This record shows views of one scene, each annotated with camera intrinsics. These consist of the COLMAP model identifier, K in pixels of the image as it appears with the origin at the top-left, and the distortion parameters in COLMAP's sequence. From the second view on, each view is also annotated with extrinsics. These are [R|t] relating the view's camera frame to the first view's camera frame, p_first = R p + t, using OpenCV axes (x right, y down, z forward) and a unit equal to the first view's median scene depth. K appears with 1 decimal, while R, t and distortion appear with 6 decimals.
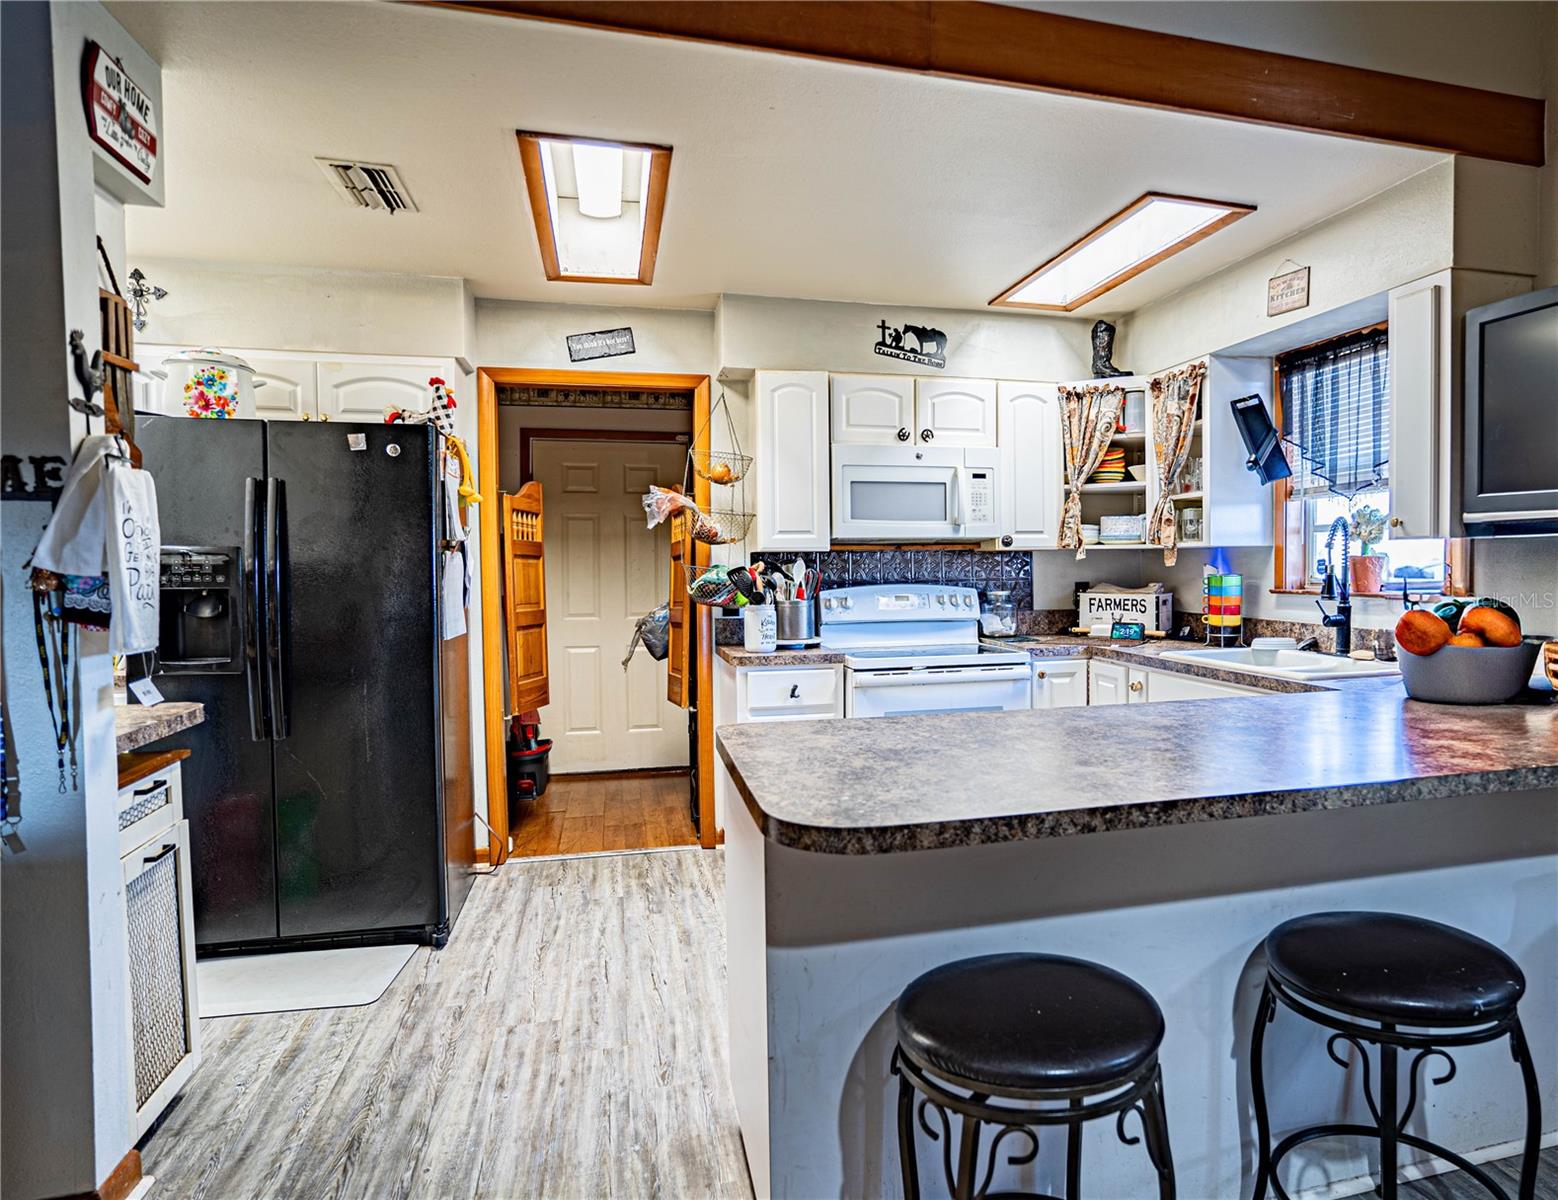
lens RADIAL K [[977.6, 0, 779.0], [0, 977.6, 600.0], [0, 0, 1]] dist [-0.068732, -0.000433]
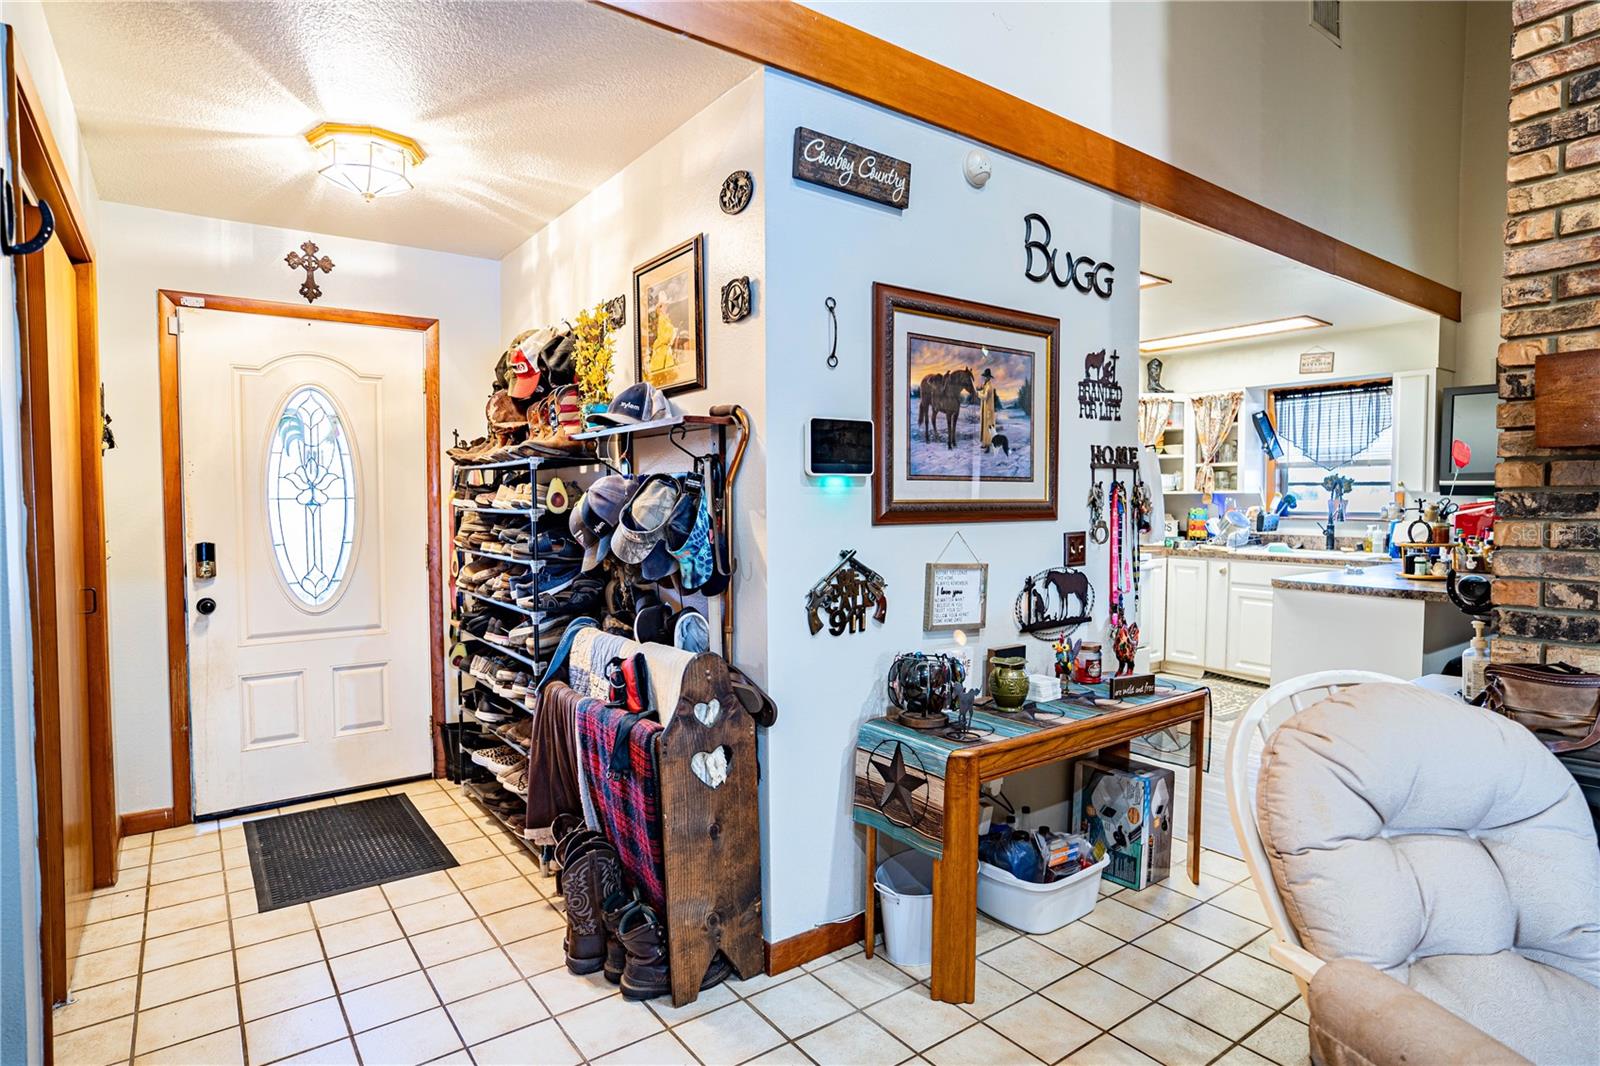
lens RADIAL K [[873.0, 0, 800.0], [0, 873.0, 533.0], [0, 0, 1]] dist [-0.062111, 0.045724]
pose [[0.932108, -0.006732, 0.362119, -0.828233], [0.006926, 0.999976, 0.000763, 0.010490], [-0.362115, 0.001796, 0.932132, -0.187783]]
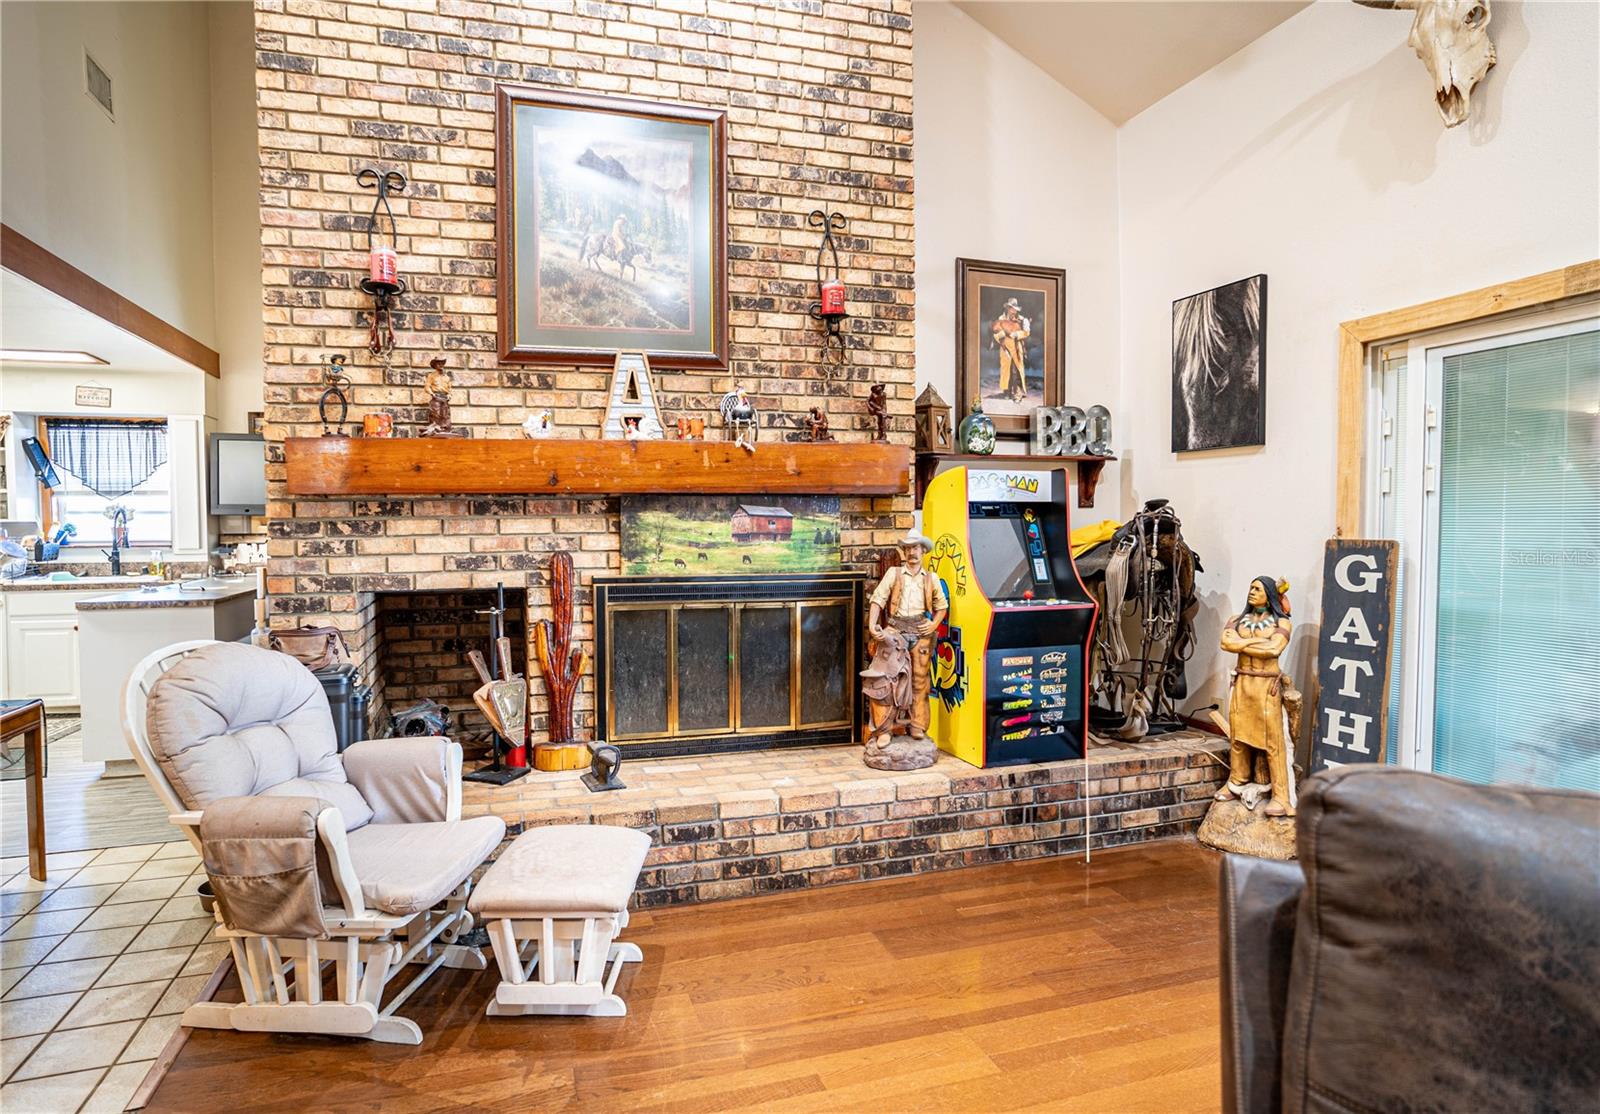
lens RADIAL K [[898.6, 0, 800.0], [0, 898.6, 557.0], [0, 0, 1]] dist [-0.091543, 0.042333]
pose [[-0.052436, -0.032077, 0.998109, -1.054007], [0.045292, 0.998379, 0.034466, 0.015838], [-0.997597, 0.047014, -0.050898, -0.294922]]
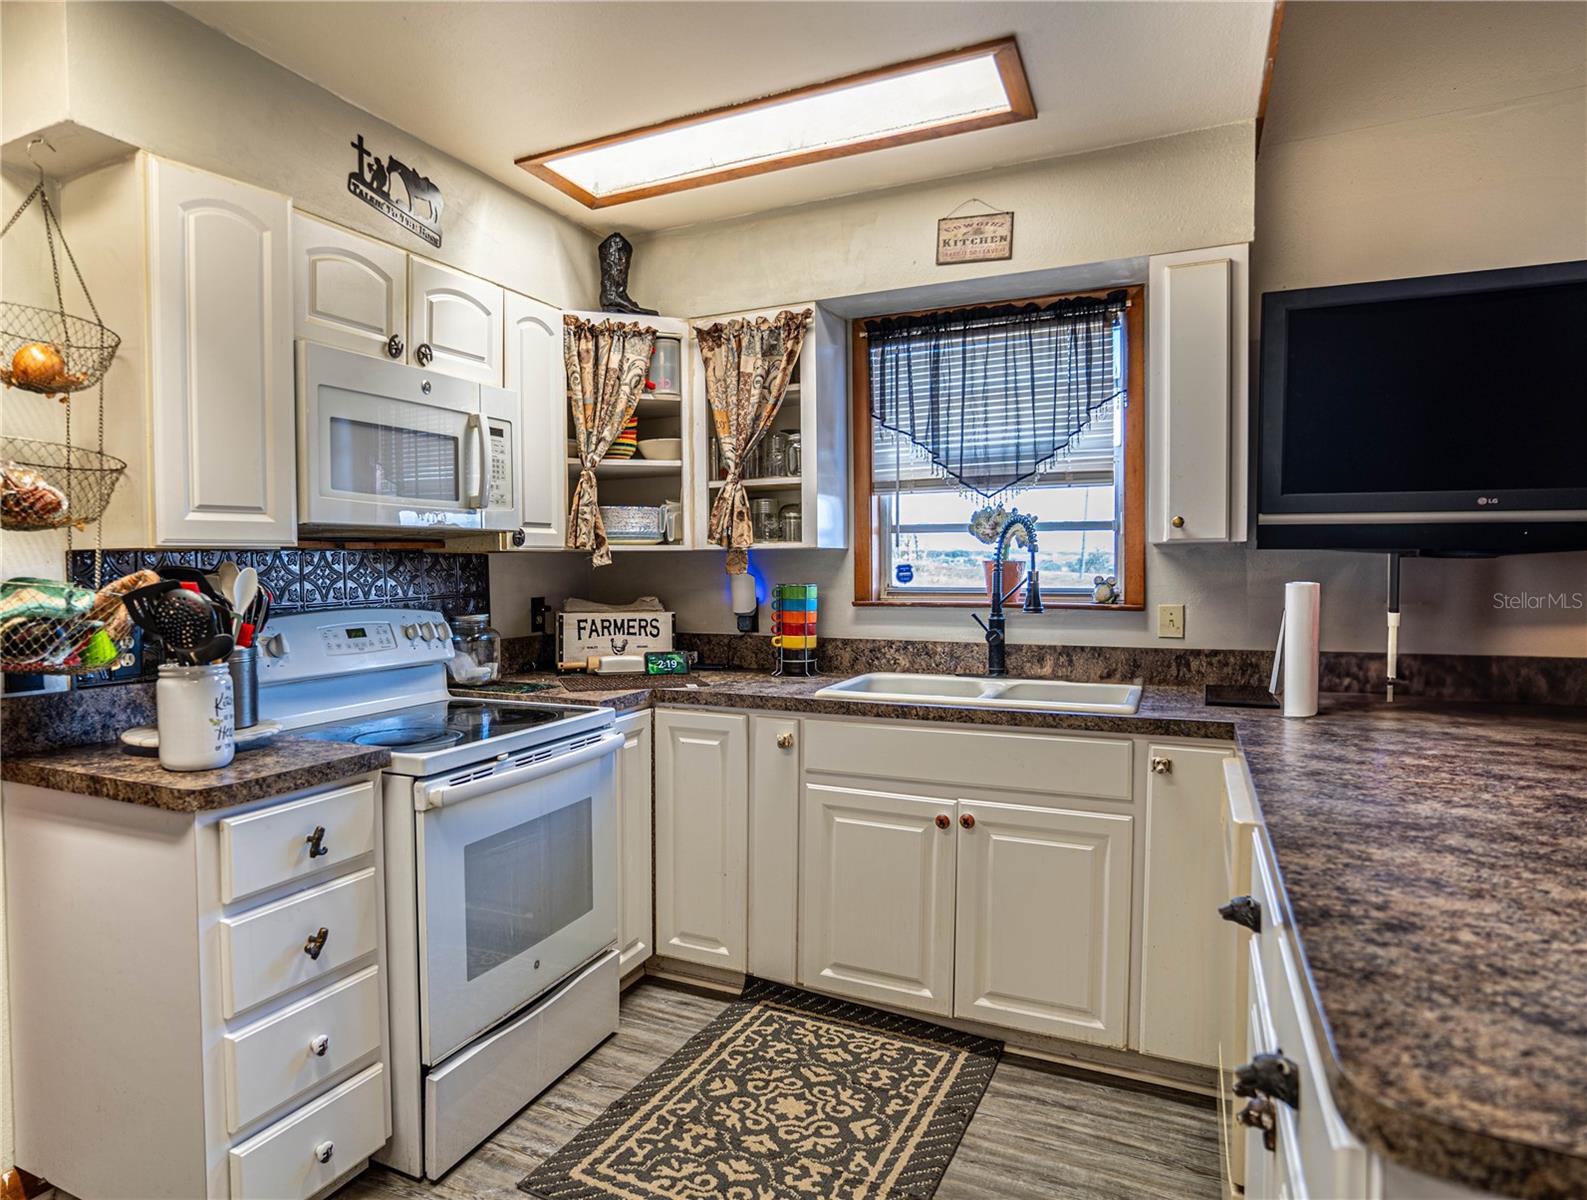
lens RADIAL K [[1036.0, 0, 793.5], [0, 1036.0, 600.0], [0, 0, 1]] dist [-0.057666, 0.001143]
pose [[0.615659, -0.023761, 0.787655, -0.202911], [0.032074, 0.999473, 0.005080, -0.017021], [-0.787360, 0.022135, 0.616096, 0.450093]]
